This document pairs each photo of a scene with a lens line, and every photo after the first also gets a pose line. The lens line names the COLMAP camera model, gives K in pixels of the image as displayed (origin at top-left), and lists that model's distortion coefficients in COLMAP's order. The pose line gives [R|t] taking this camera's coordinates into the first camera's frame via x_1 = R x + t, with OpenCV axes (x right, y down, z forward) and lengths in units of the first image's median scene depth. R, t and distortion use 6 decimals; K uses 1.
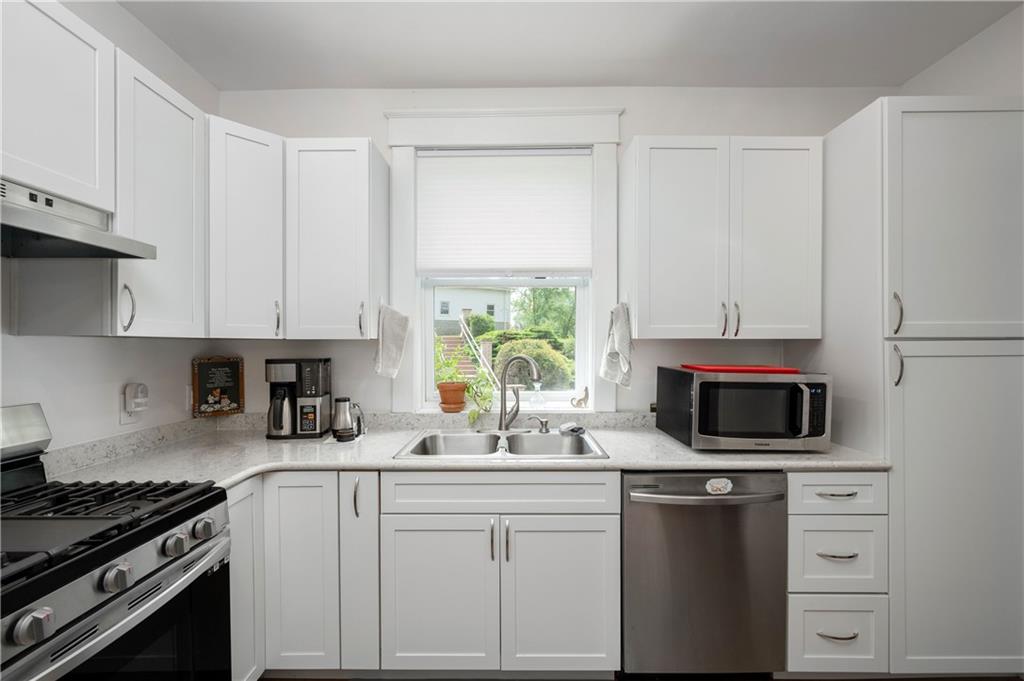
lens RADIAL K [[429.6, 0, 507.1], [0, 429.6, 345.0], [0, 0, 1]] dist [0.000588, 0.000477]
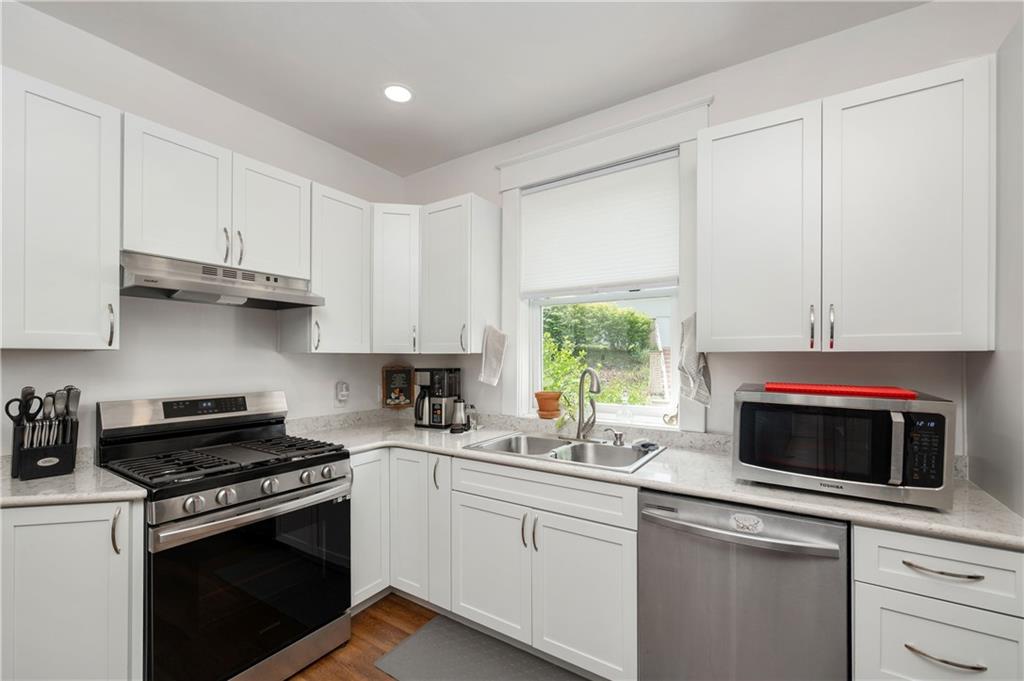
lens RADIAL K [[429.6, 0, 503.1], [0, 429.6, 354.3], [0, 0, 1]] dist [0.000588, 0.000477]
pose [[0.835092, -0.002768, -0.550103, 0.451354], [-0.000683, 0.999981, -0.006069, -0.003877], [0.550109, 0.005444, 0.835075, 0.007263]]
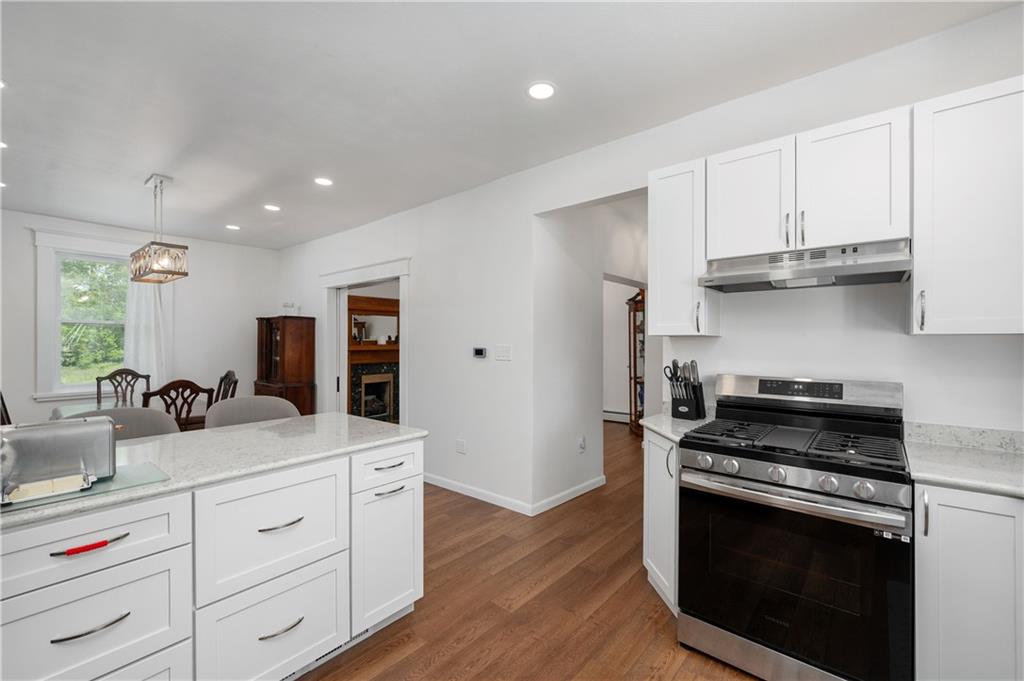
lens RADIAL K [[429.6, 0, 516.2], [0, 429.6, 339.2], [0, 0, 1]] dist [0.000588, 0.000477]
pose [[-0.633047, -0.003377, -0.774106, 0.555402], [-0.000634, 0.999992, -0.003844, -0.001696], [0.774113, -0.001943, -0.633045, 0.632208]]
